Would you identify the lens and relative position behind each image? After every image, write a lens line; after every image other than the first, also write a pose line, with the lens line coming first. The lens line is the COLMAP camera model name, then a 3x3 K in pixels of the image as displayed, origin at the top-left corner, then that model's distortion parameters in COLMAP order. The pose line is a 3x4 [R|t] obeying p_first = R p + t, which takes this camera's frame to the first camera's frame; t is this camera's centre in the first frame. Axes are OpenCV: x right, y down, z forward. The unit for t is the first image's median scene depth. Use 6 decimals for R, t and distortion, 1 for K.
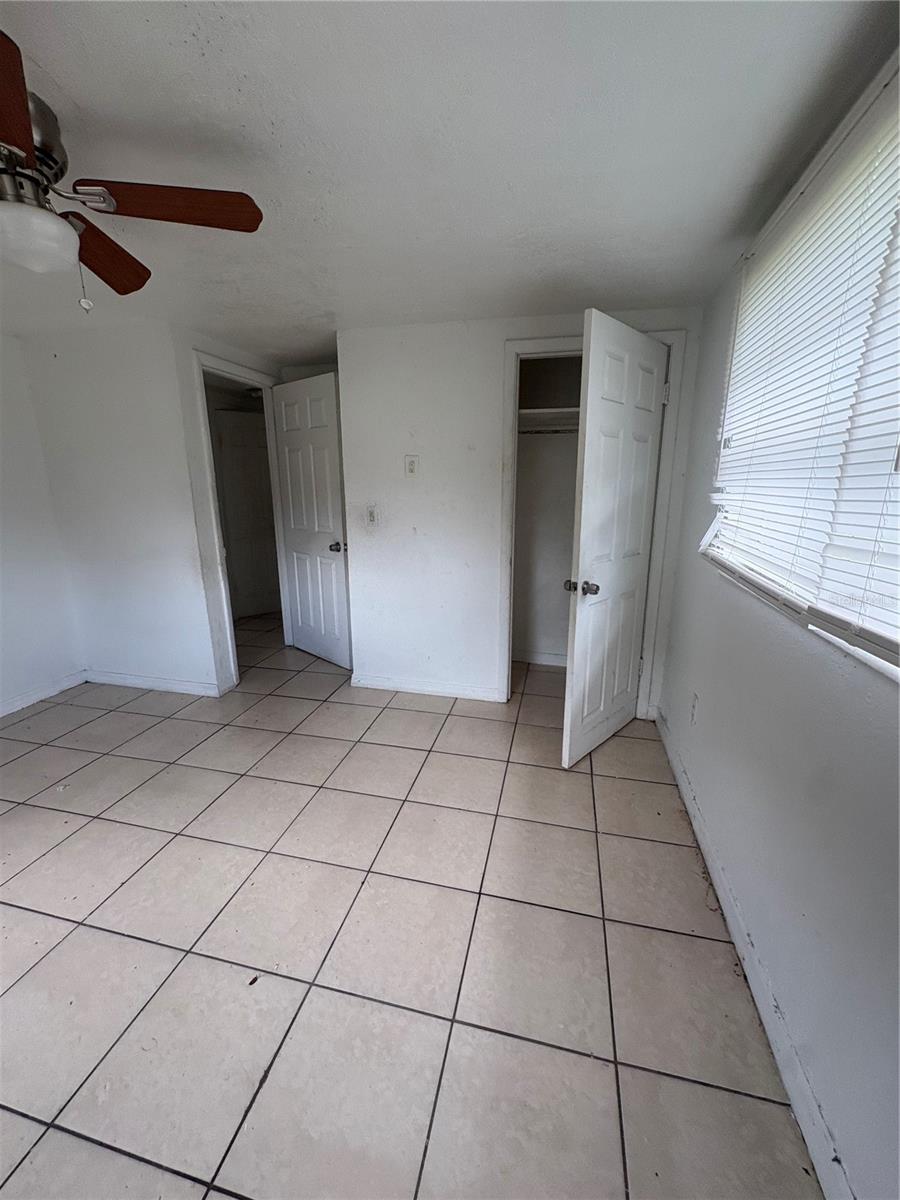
lens RADIAL K [[476.8, 0, 452.3], [0, 476.8, 597.7], [0, 0, 1]] dist [-0.000888, 0.000333]
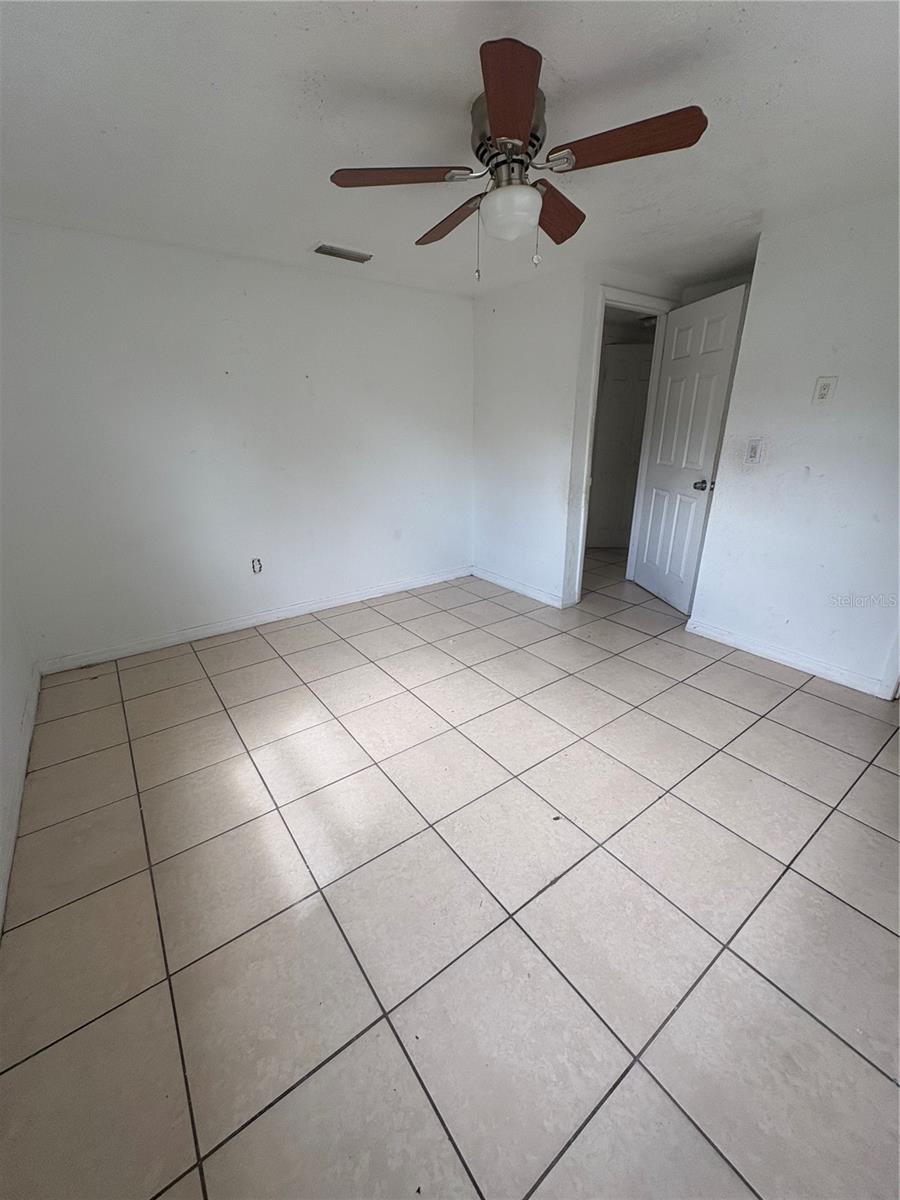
lens RADIAL K [[476.8, 0, 452.3], [0, 476.8, 597.7], [0, 0, 1]] dist [-0.000888, 0.000333]
pose [[0.761000, 0.218915, -0.610700, 0.006699], [-0.146573, 0.975024, 0.166867, 0.029766], [0.631977, -0.037474, 0.774081, -0.057911]]
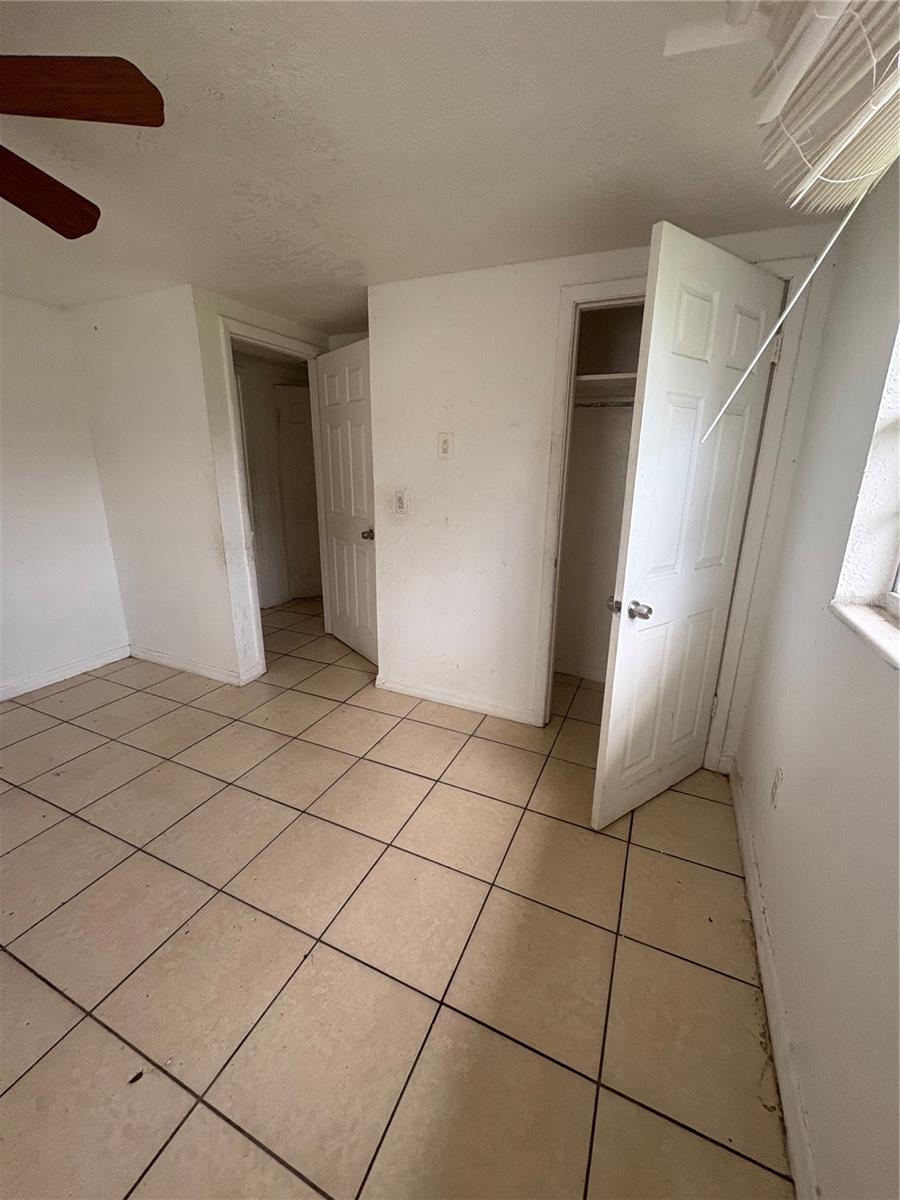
lens RADIAL K [[477.6, 0, 451.9], [0, 477.6, 597.7], [0, 0, 1]] dist [-0.000060, 0.000186]
pose [[0.981513, 0.066182, -0.179590, 0.094530], [-0.059032, 0.997247, 0.044875, -0.040590], [0.182065, -0.033444, 0.982718, 0.143720]]
